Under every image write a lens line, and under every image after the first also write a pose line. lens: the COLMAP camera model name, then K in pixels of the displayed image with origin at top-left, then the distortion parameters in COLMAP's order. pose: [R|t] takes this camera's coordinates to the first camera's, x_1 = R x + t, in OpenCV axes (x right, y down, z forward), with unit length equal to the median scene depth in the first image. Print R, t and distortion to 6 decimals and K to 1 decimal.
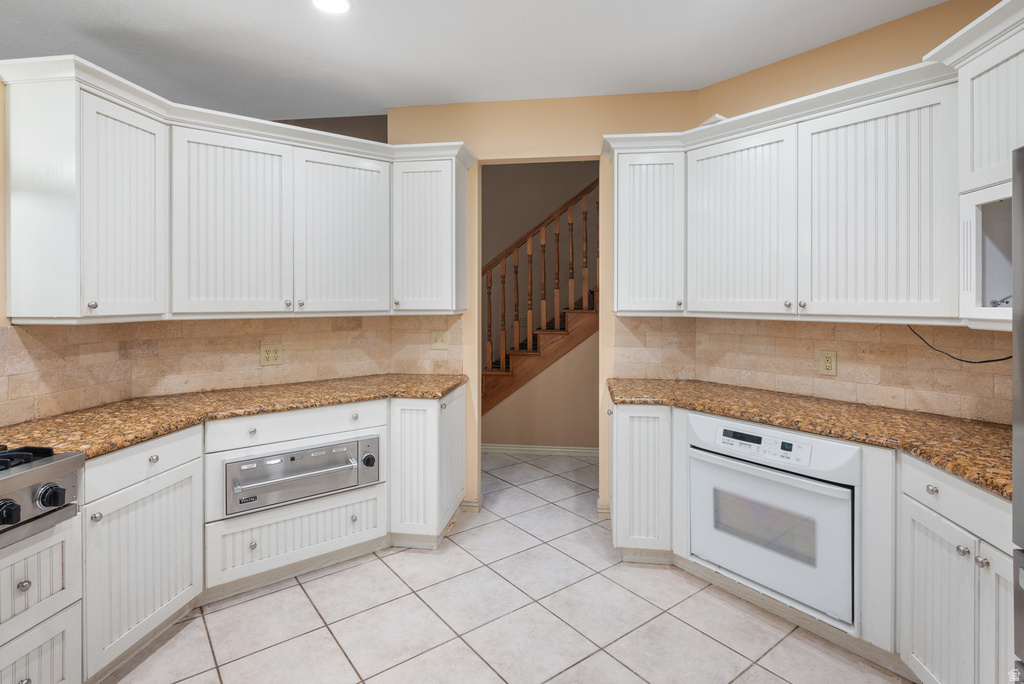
lens RADIAL K [[510.6, 0, 505.7], [0, 510.6, 299.9], [0, 0, 1]] dist [-0.011913, 0.000280]
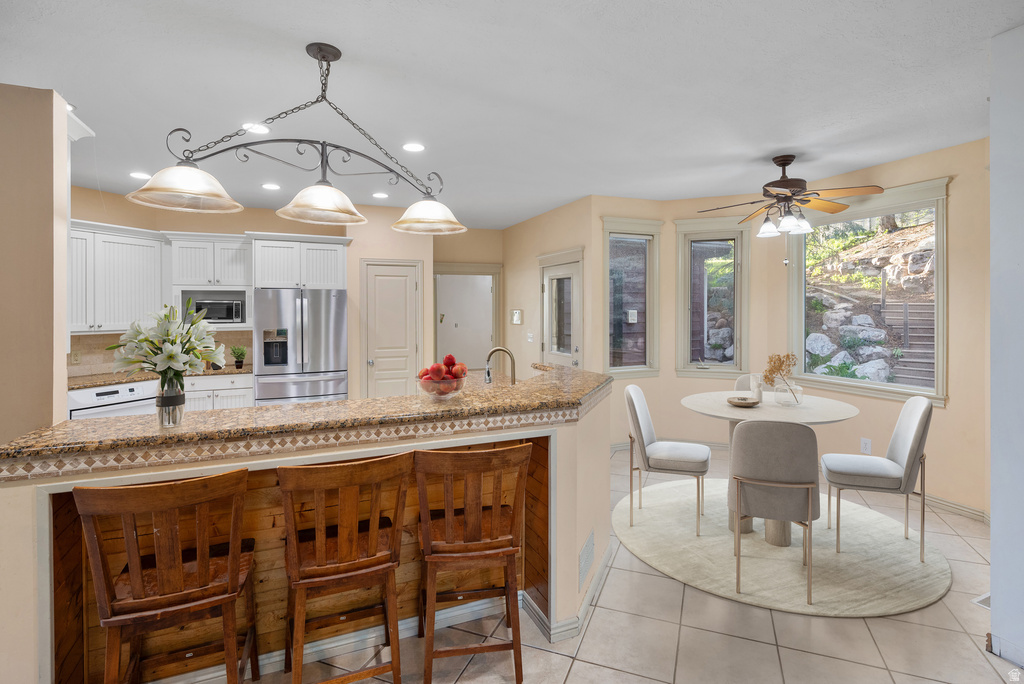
lens RADIAL K [[510.6, 0, 508.3], [0, 510.6, 312.0], [0, 0, 1]] dist [-0.011913, 0.000280]
pose [[-0.499178, -0.003857, 0.866491, -1.815318], [0.002183, 0.999981, 0.005709, -0.050375], [-0.866497, 0.004742, -0.499160, 0.567942]]
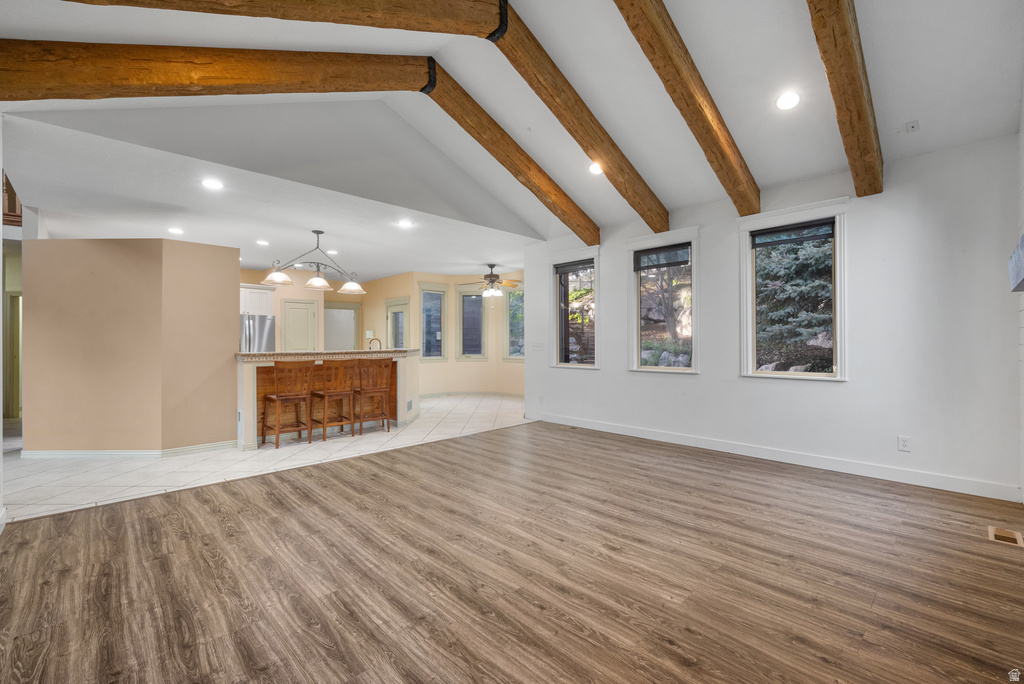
lens RADIAL K [[425.9, 0, 517.3], [0, 425.9, 342.0], [0, 0, 1]] dist [-0.008964, 0.000042]
pose [[-0.790808, 0.002197, 0.612060, -2.986301], [0.004848, 0.999985, 0.002674, 0.061439], [-0.612045, 0.005082, -0.790807, 1.470142]]
